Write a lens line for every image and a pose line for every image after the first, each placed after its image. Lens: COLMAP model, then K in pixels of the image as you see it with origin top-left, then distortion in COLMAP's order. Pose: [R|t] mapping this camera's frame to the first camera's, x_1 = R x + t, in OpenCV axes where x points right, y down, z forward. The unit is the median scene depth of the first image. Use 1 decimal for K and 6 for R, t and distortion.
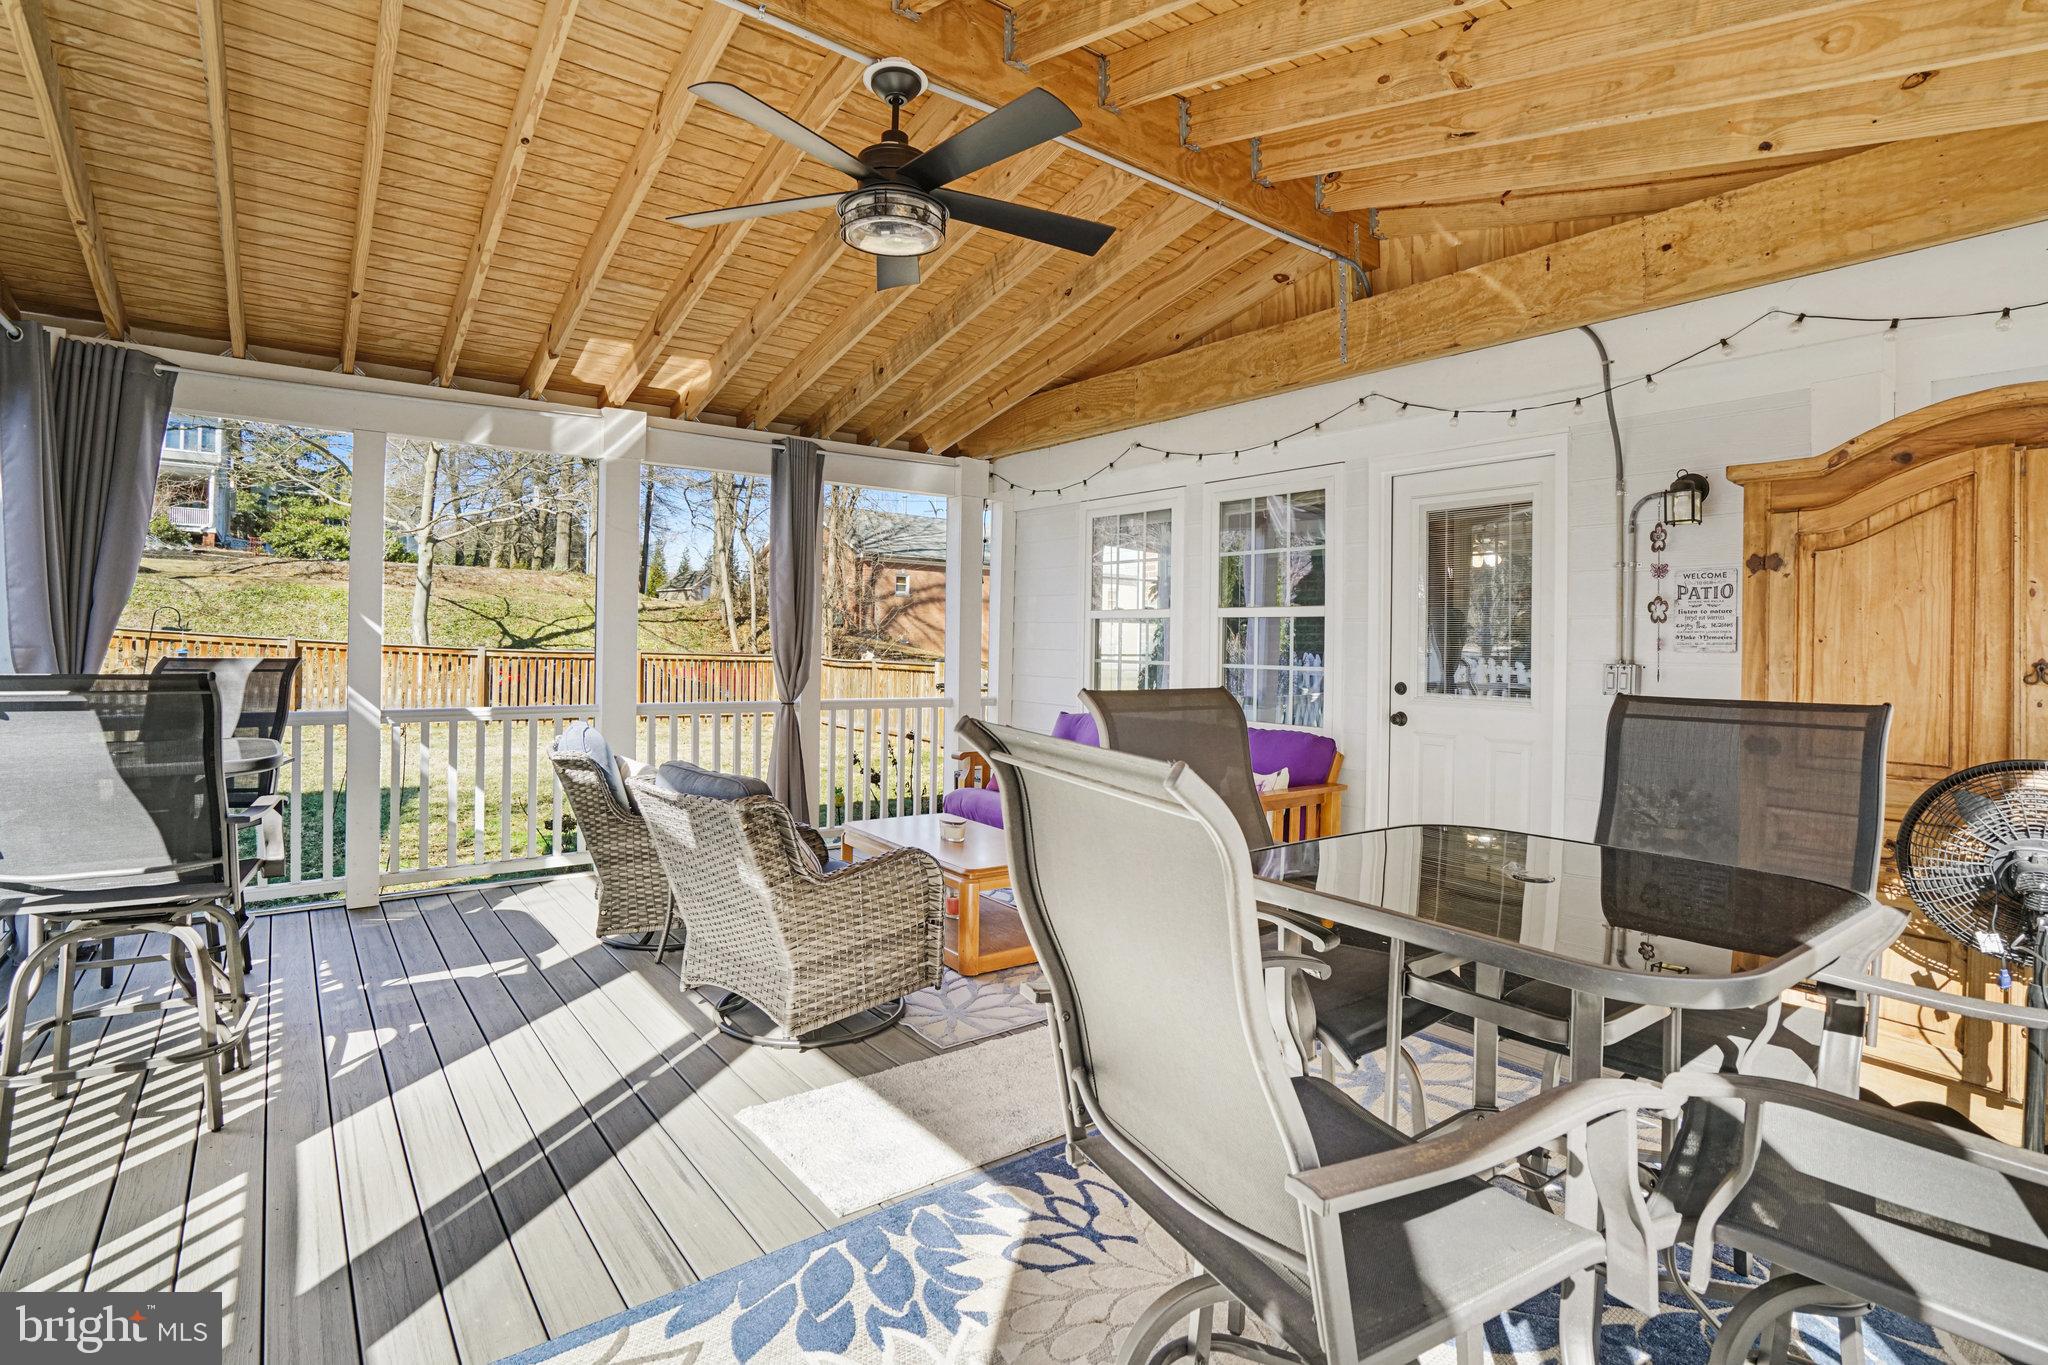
lens RADIAL K [[974.3, 0, 1015.5], [0, 974.3, 659.2], [0, 0, 1]] dist [-0.044503, 0.018140]
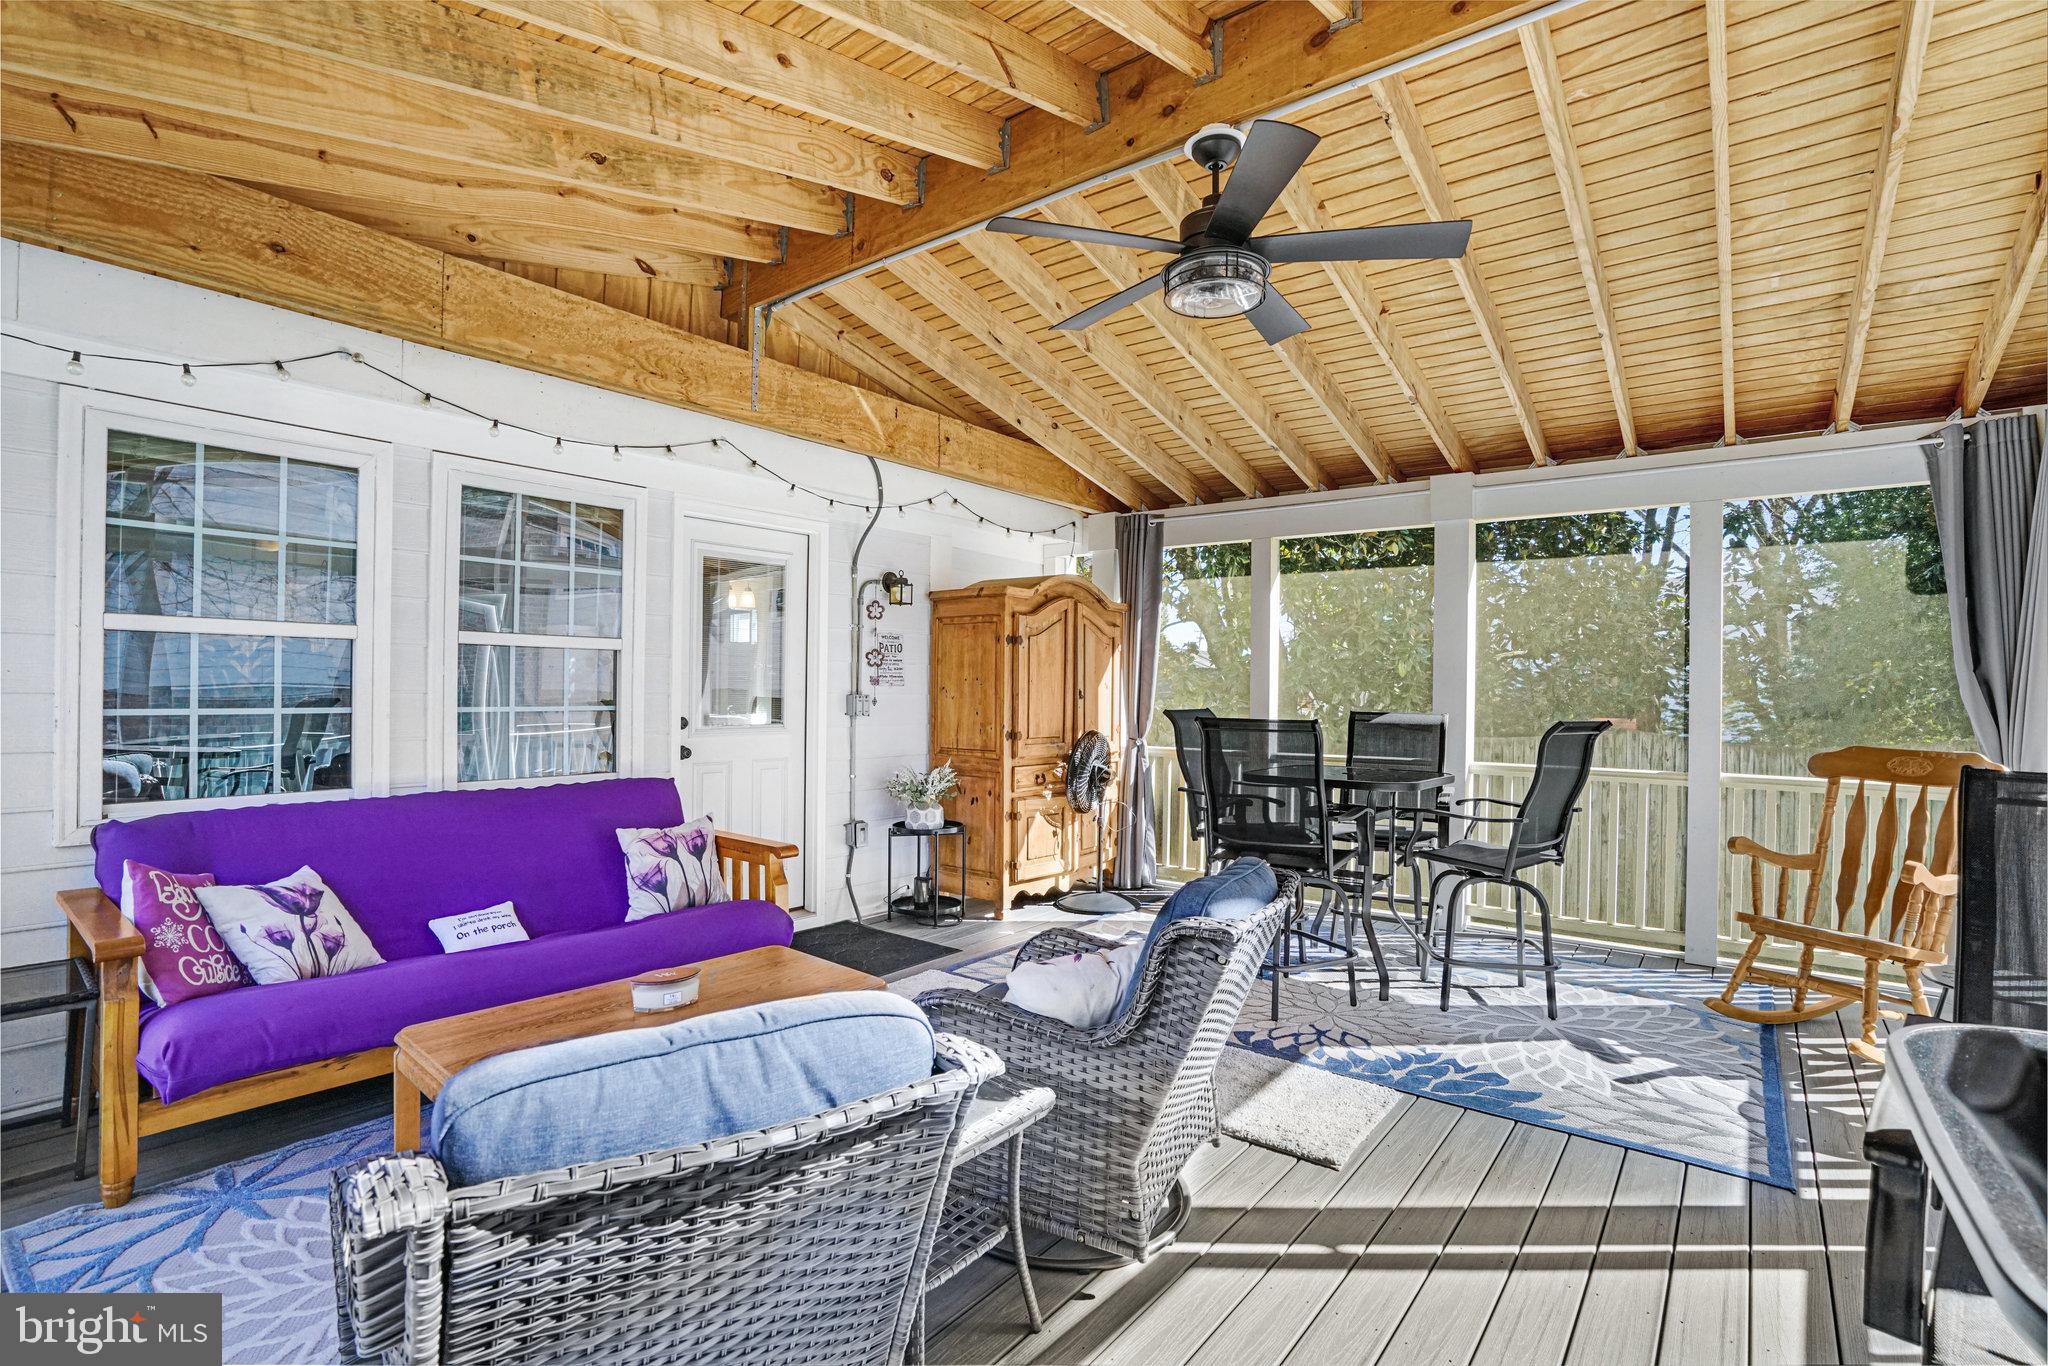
lens RADIAL K [[974.3, 0, 1015.5], [0, 974.3, 659.7], [0, 0, 1]] dist [-0.044503, 0.018140]
pose [[-0.243964, 0.010513, 0.969727, -1.266415], [0.010684, 0.999910, -0.008152, -0.045826], [-0.969725, 0.008372, -0.244054, 1.688893]]
